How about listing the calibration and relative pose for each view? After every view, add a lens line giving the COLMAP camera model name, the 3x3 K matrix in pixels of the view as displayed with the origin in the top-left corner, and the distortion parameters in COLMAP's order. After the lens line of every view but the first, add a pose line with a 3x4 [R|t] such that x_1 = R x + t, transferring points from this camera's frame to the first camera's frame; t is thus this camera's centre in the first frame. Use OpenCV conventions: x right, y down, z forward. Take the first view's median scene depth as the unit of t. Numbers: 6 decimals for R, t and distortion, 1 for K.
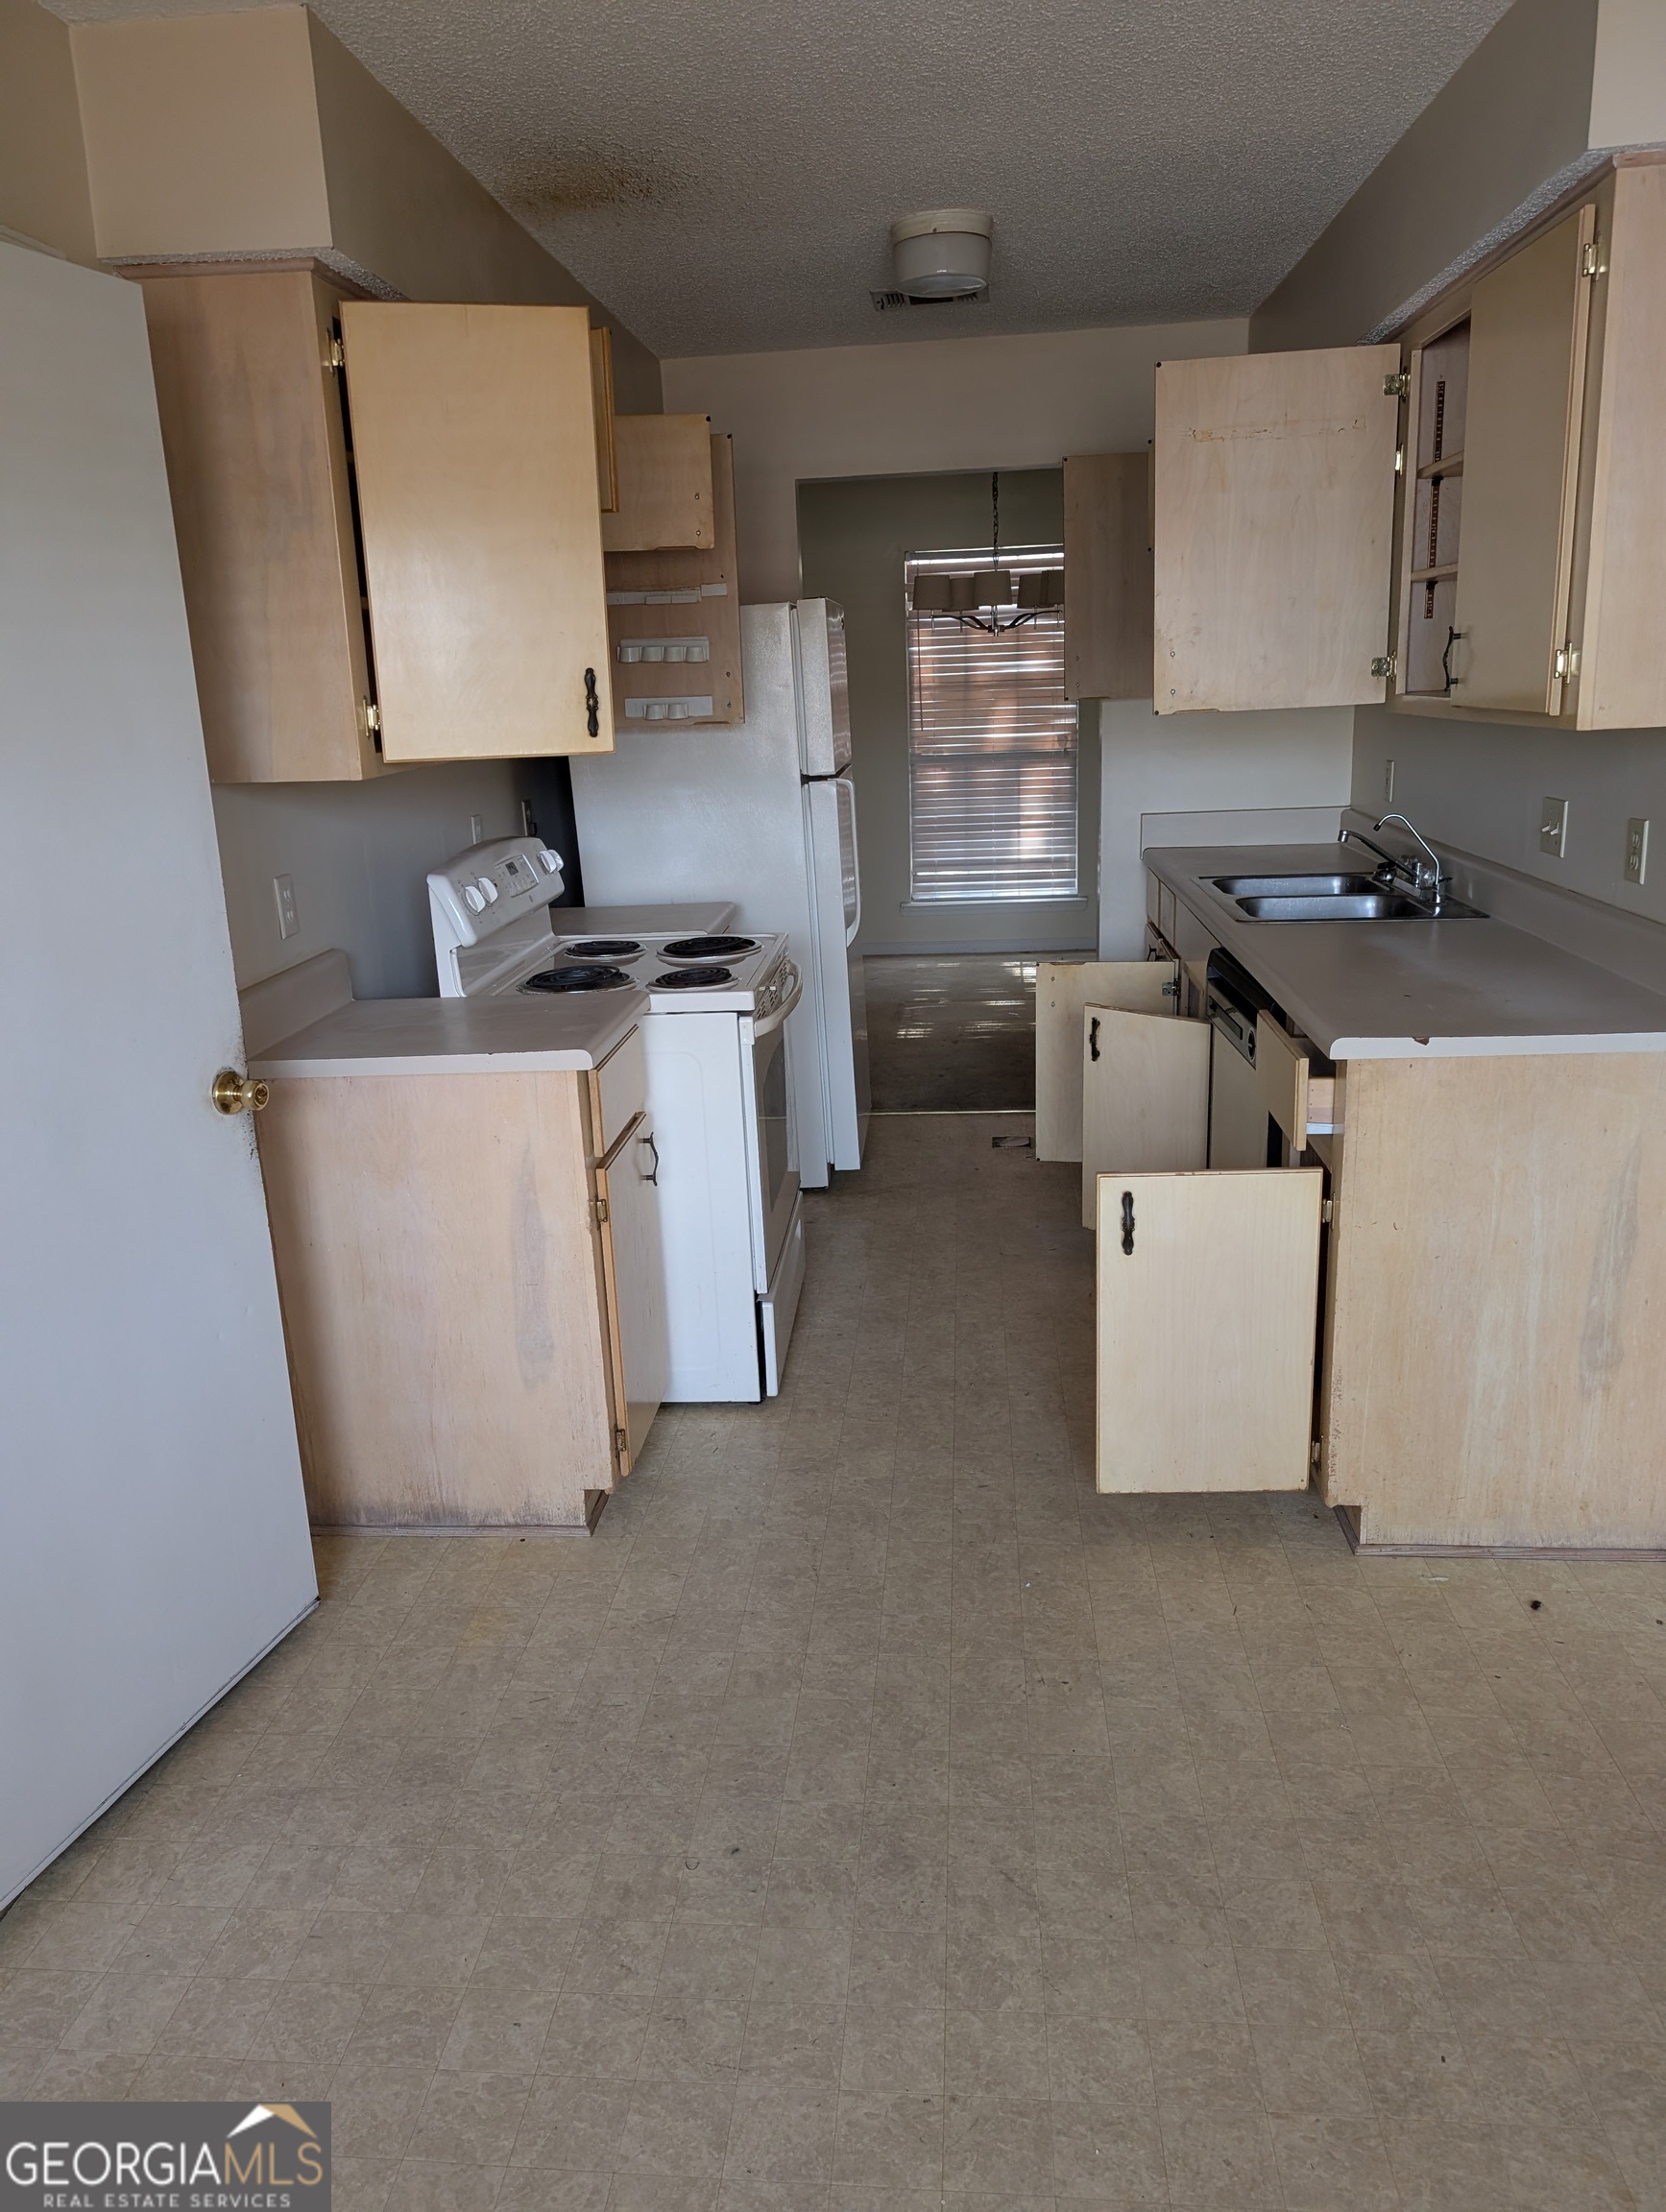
lens RADIAL K [[1572.3, 0, 836.3], [0, 1572.3, 1061.3], [0, 0, 1]] dist [0.054264, -0.000138]
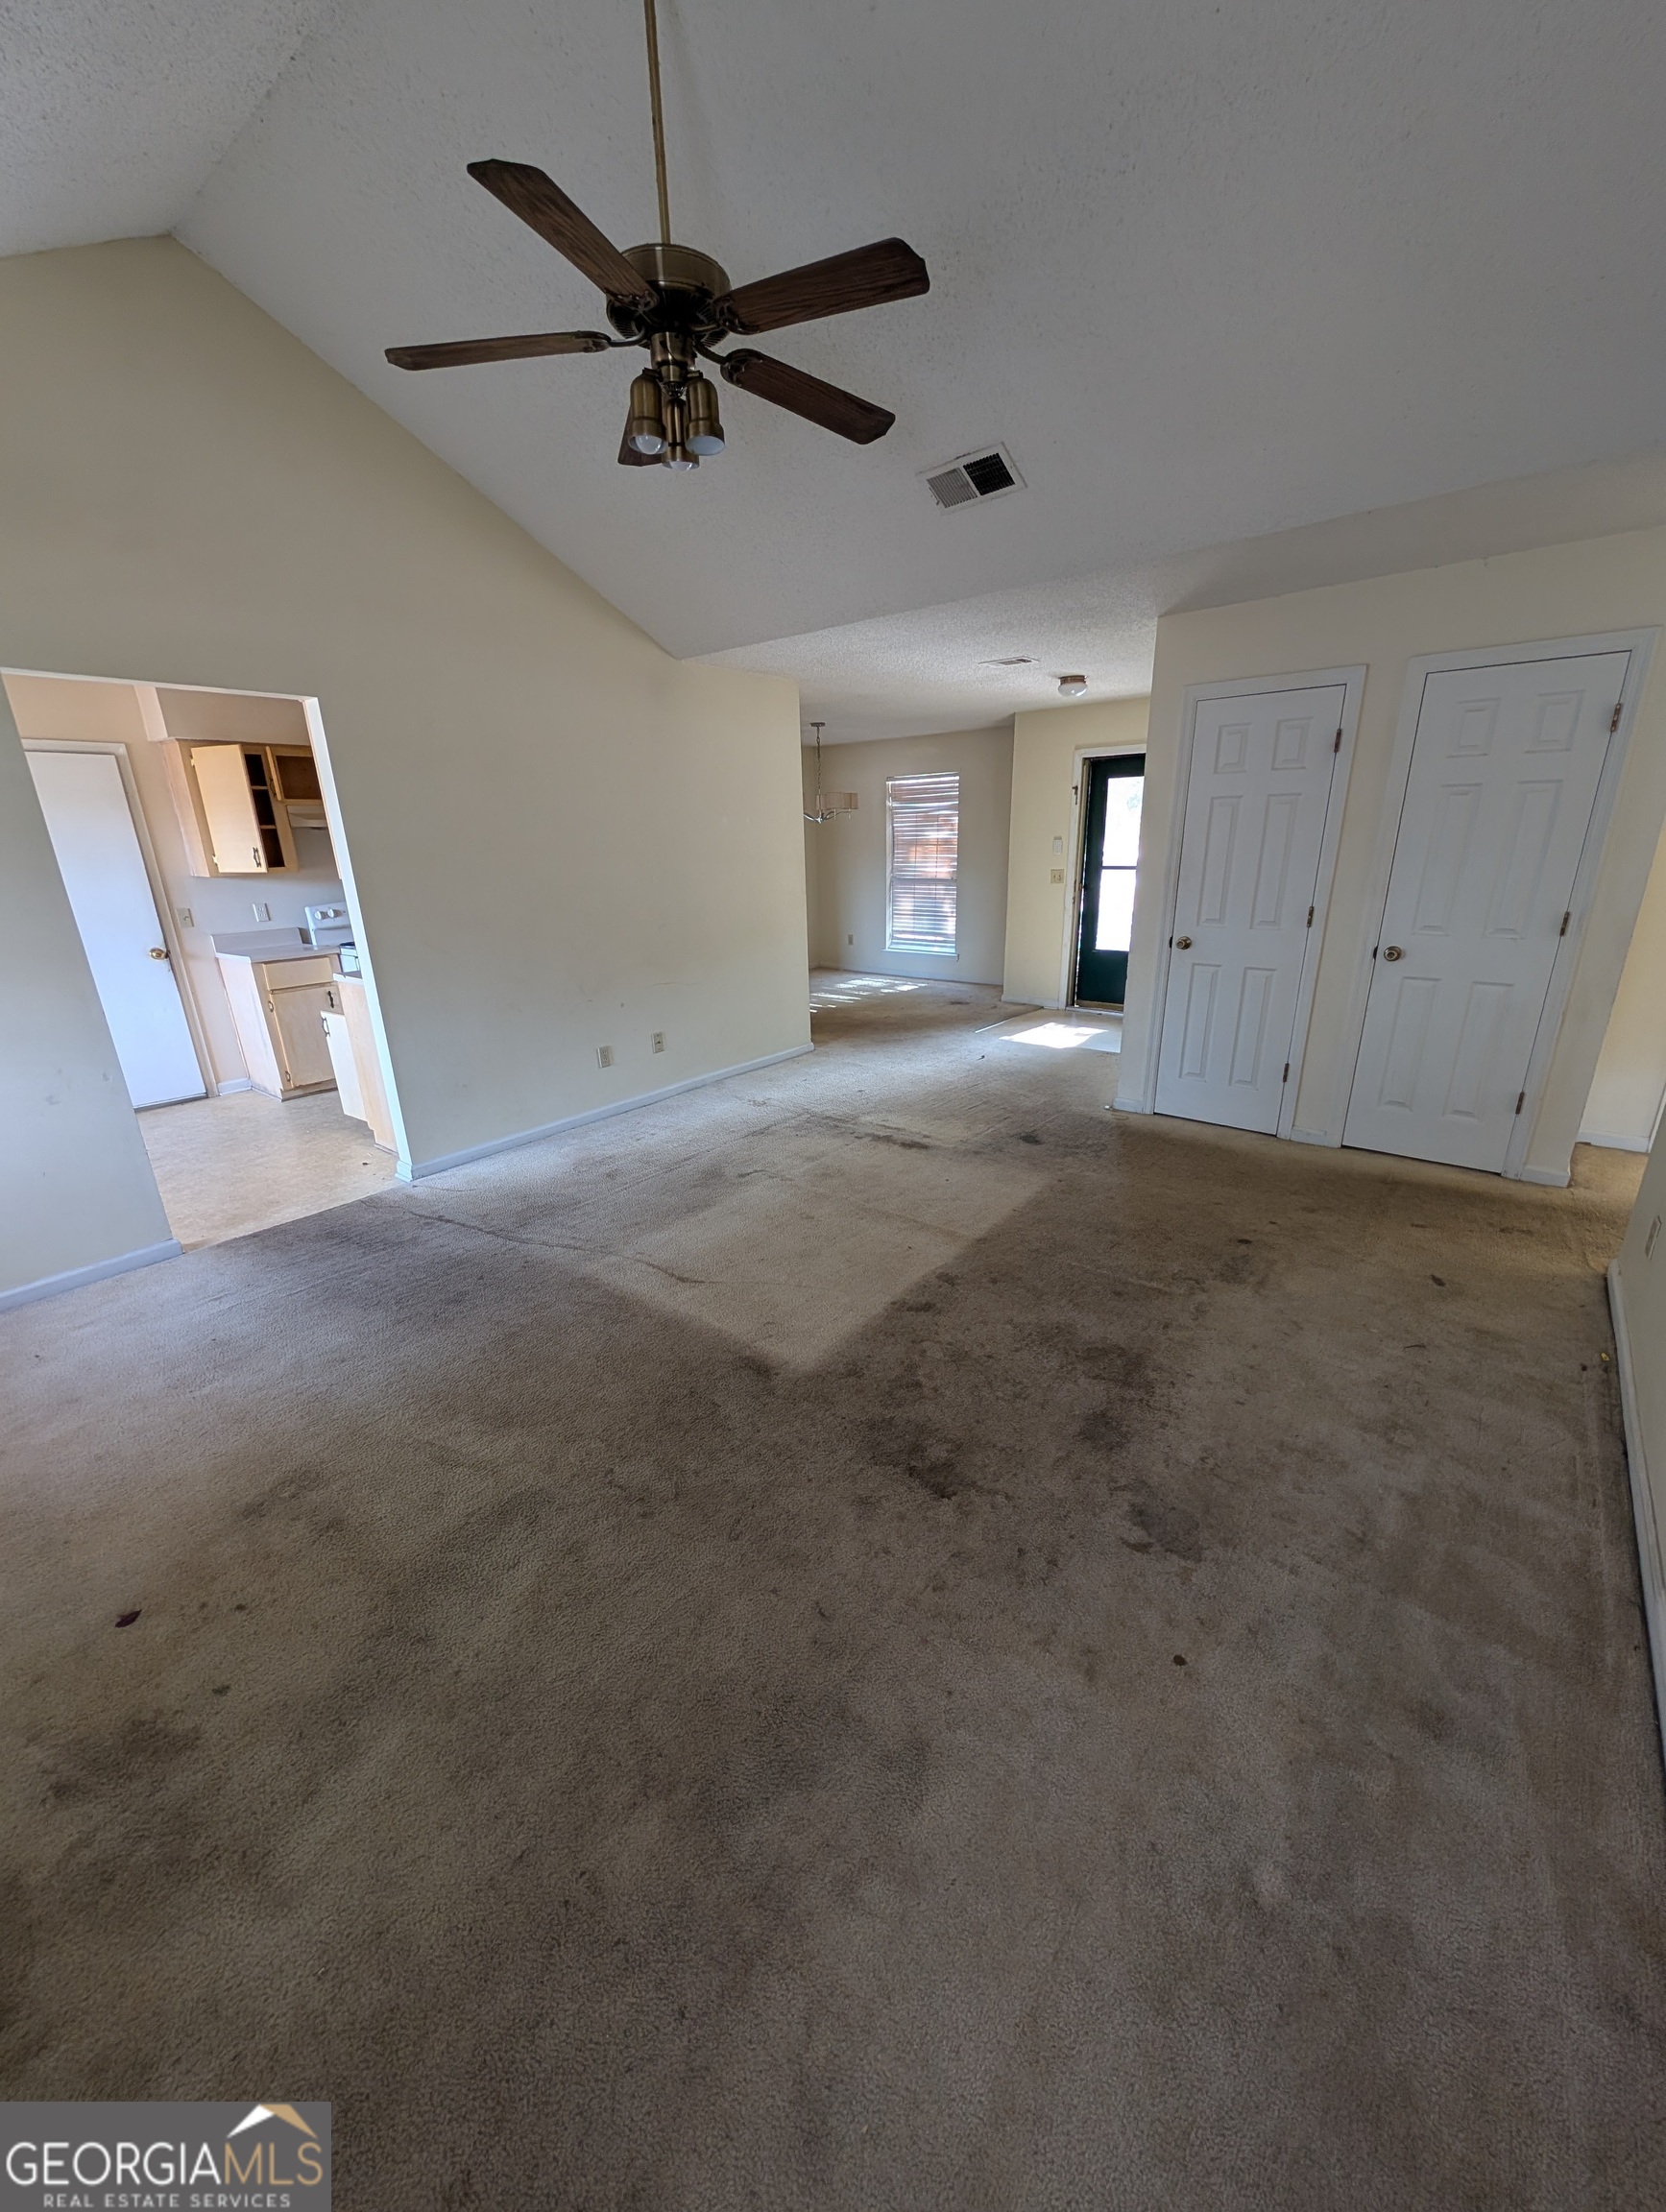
lens RADIAL K [[841.2, 0, 833.0], [0, 841.2, 1106.0], [0, 0, 1]] dist [0.007980, -0.000752]
pose [[0.826057, 0.196418, -0.528252, 2.056390], [-0.147311, 0.979969, 0.134019, -0.131948], [0.543994, -0.032890, 0.838444, 0.115920]]
